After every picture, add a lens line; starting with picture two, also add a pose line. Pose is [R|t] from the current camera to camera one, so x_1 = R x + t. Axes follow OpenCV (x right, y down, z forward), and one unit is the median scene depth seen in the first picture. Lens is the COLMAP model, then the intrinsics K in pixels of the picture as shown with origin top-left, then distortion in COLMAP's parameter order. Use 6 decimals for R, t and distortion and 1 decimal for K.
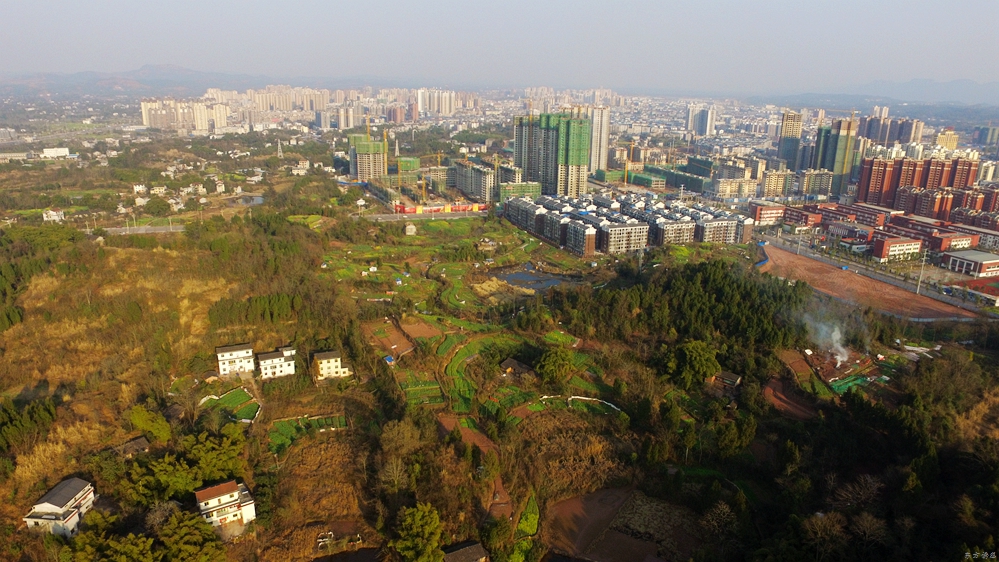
lens RADIAL K [[670.8, 0, 500.2], [0, 670.8, 289.4], [0, 0, 1]] dist [-0.129017, 0.097602]
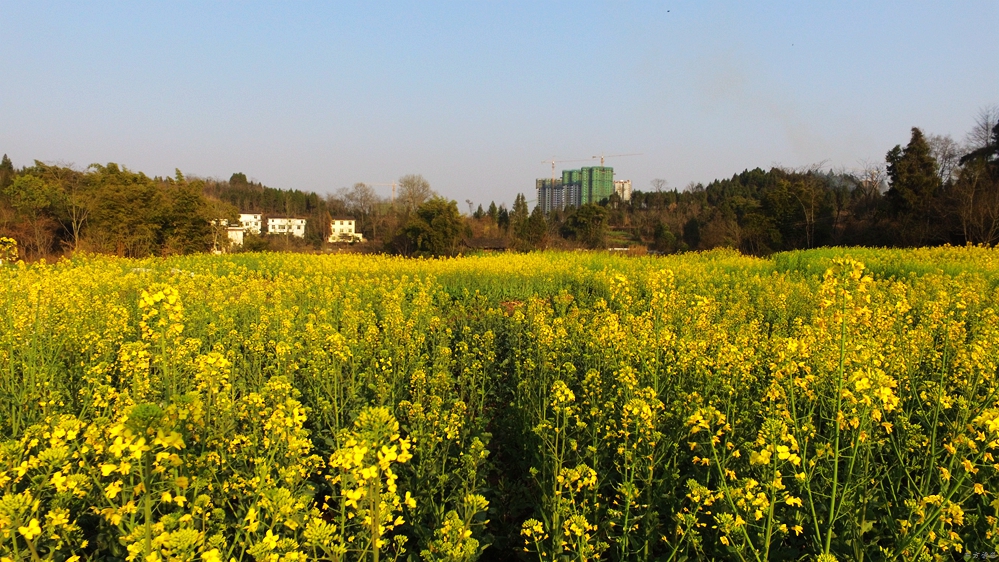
lens RADIAL K [[670.8, 0, 500.2], [0, 670.8, 289.4], [0, 0, 1]] dist [-0.129017, 0.097602]
pose [[0.999504, -0.000124, -0.031489, -0.008934], [-0.007204, 0.972570, -0.232499, 0.381397], [0.030654, 0.232610, 0.972087, 0.121984]]
